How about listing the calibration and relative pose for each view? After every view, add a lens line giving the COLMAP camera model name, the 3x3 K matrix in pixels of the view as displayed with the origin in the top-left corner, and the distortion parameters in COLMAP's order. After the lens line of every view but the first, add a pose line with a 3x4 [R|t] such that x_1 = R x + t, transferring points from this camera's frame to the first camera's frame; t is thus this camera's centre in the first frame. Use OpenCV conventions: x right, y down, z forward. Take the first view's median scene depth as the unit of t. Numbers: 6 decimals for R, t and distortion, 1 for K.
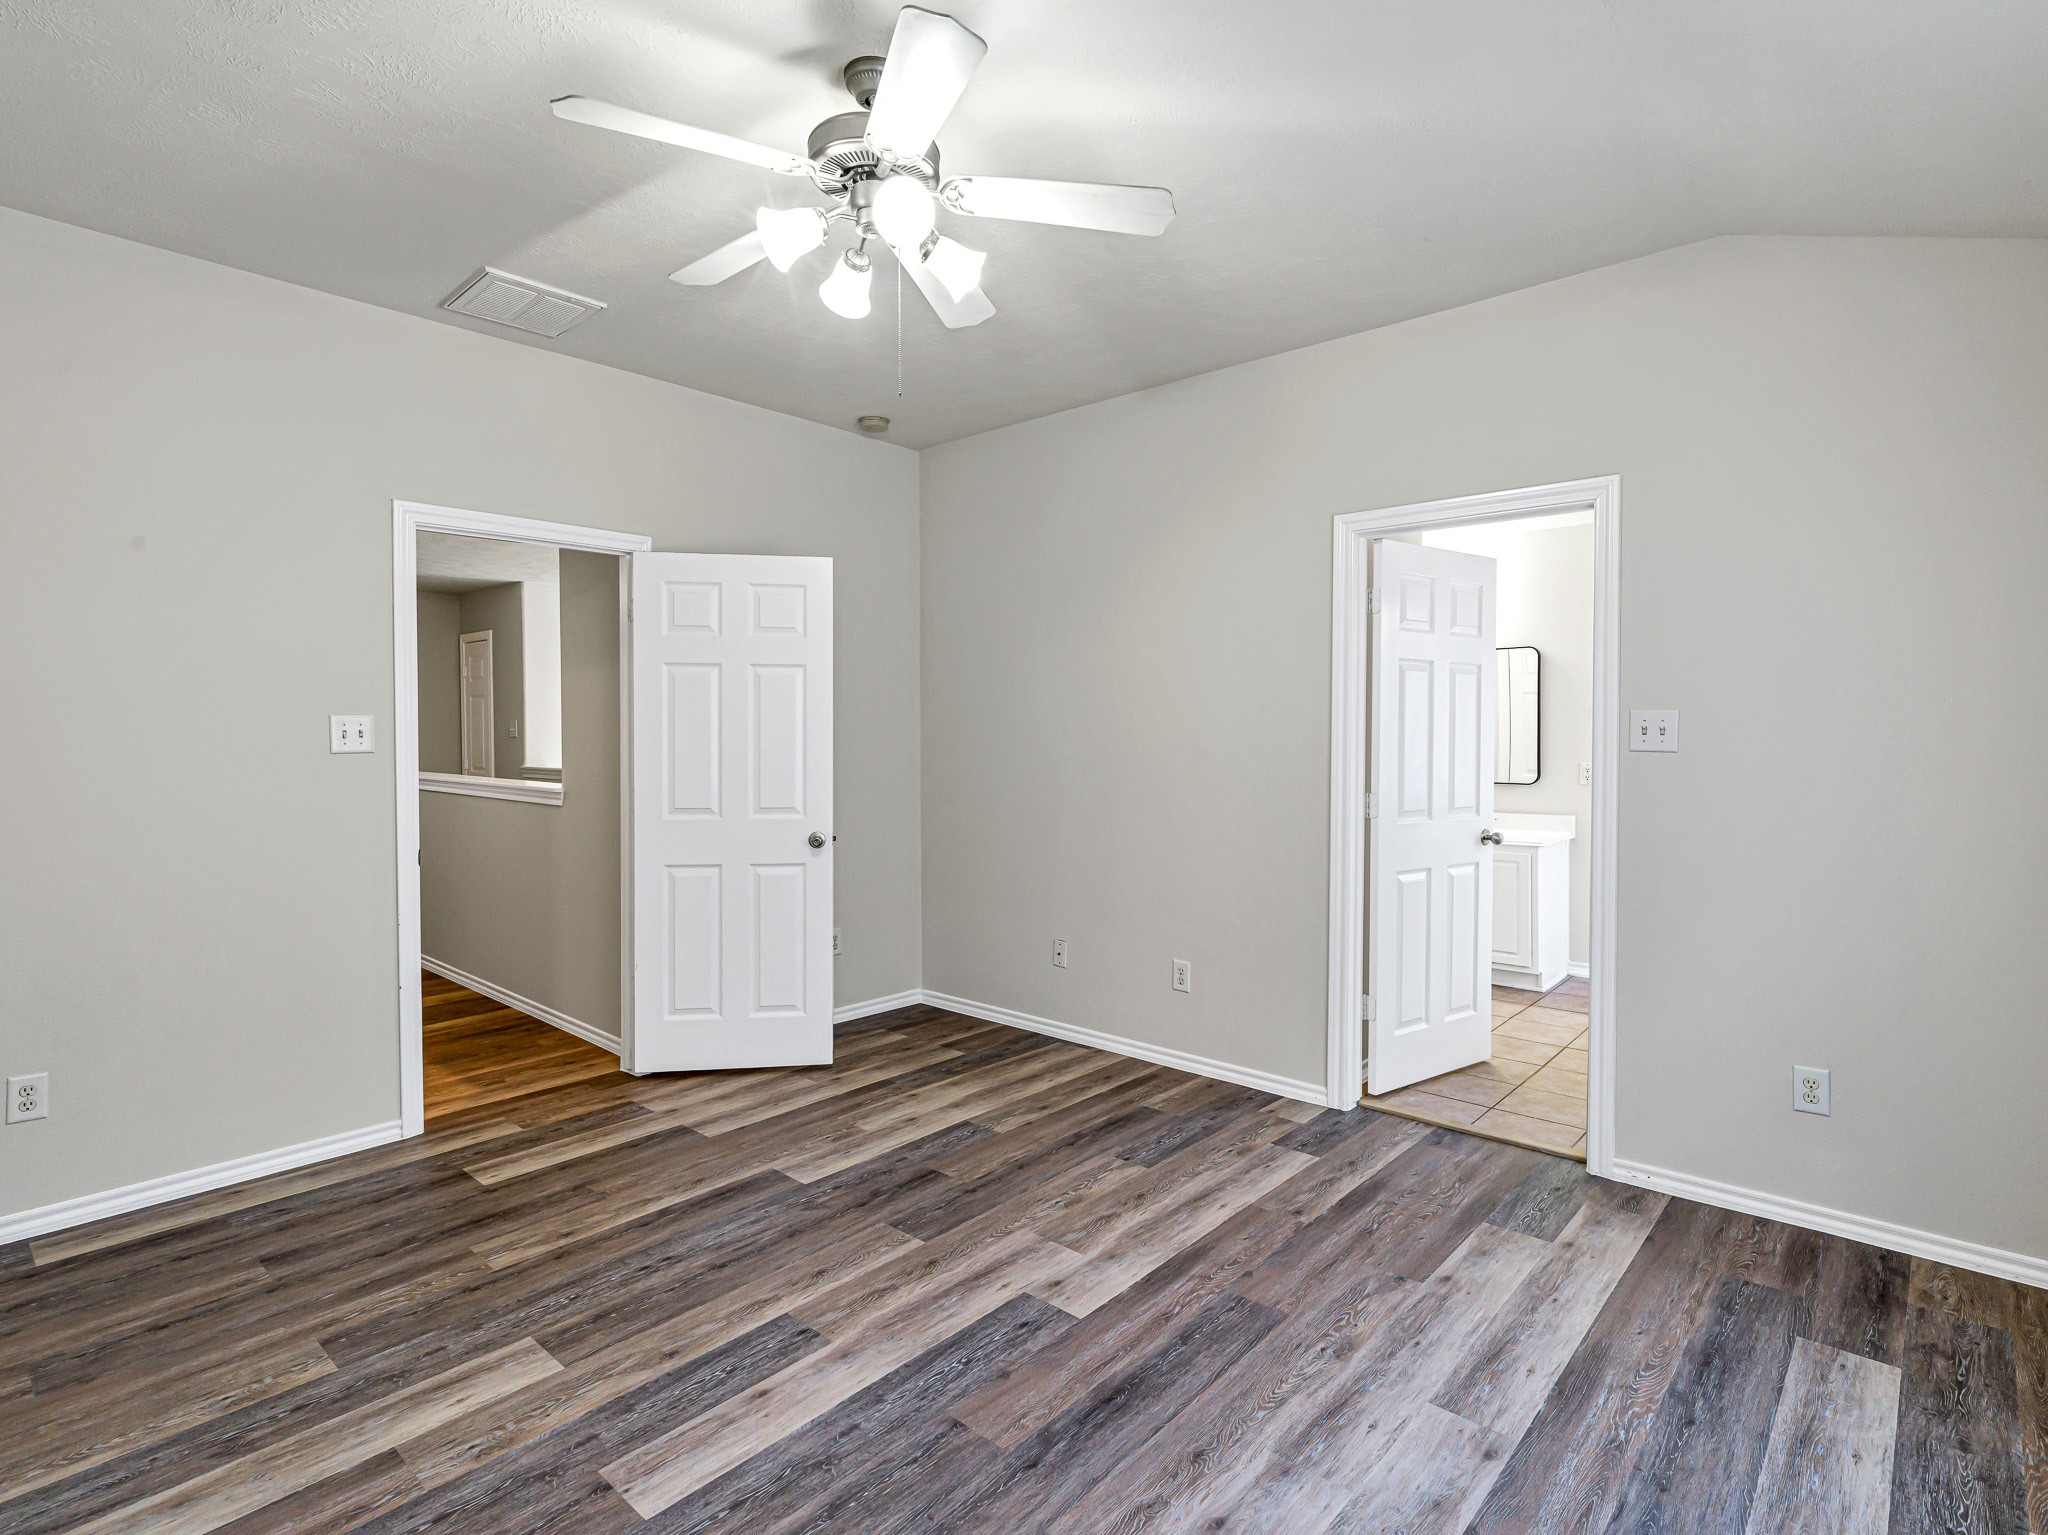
lens RADIAL K [[1032.1, 0, 1019.5], [0, 1032.1, 756.8], [0, 0, 1]] dist [0.003800, -0.002523]
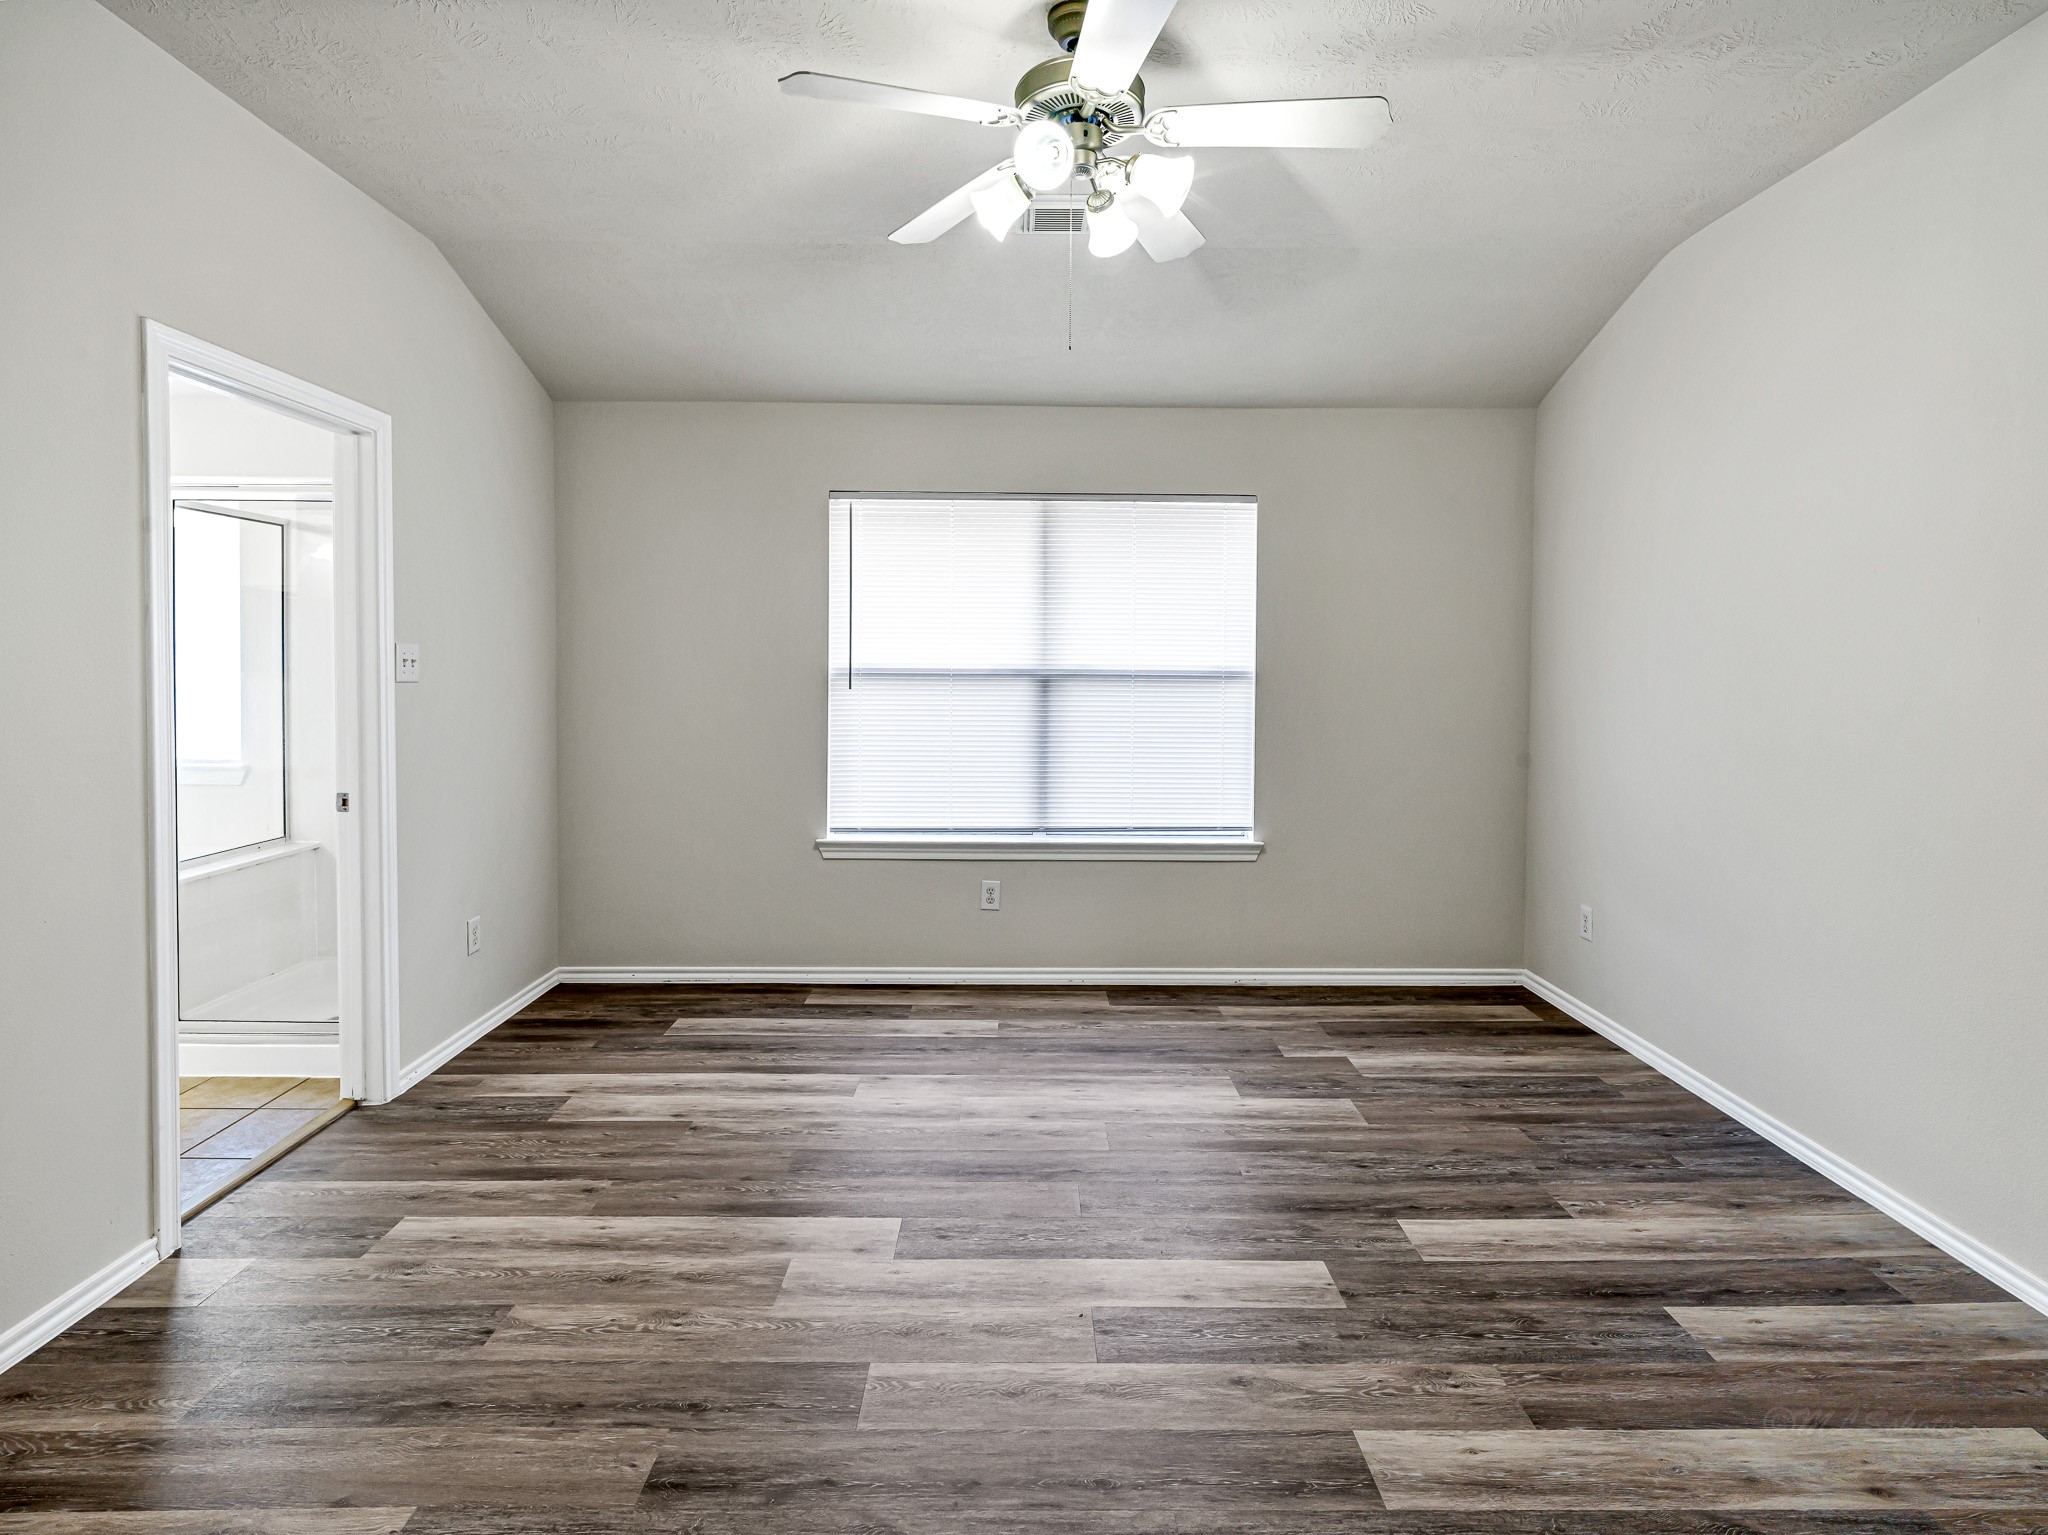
lens RADIAL K [[1032.1, 0, 1004.0], [0, 1032.1, 760.4], [0, 0, 1]] dist [0.003800, -0.002523]
pose [[-0.654264, -0.072449, 0.752788, -0.826427], [0.018387, 0.993583, 0.111604, -0.044225], [-0.756043, 0.086860, -0.648733, 1.670928]]
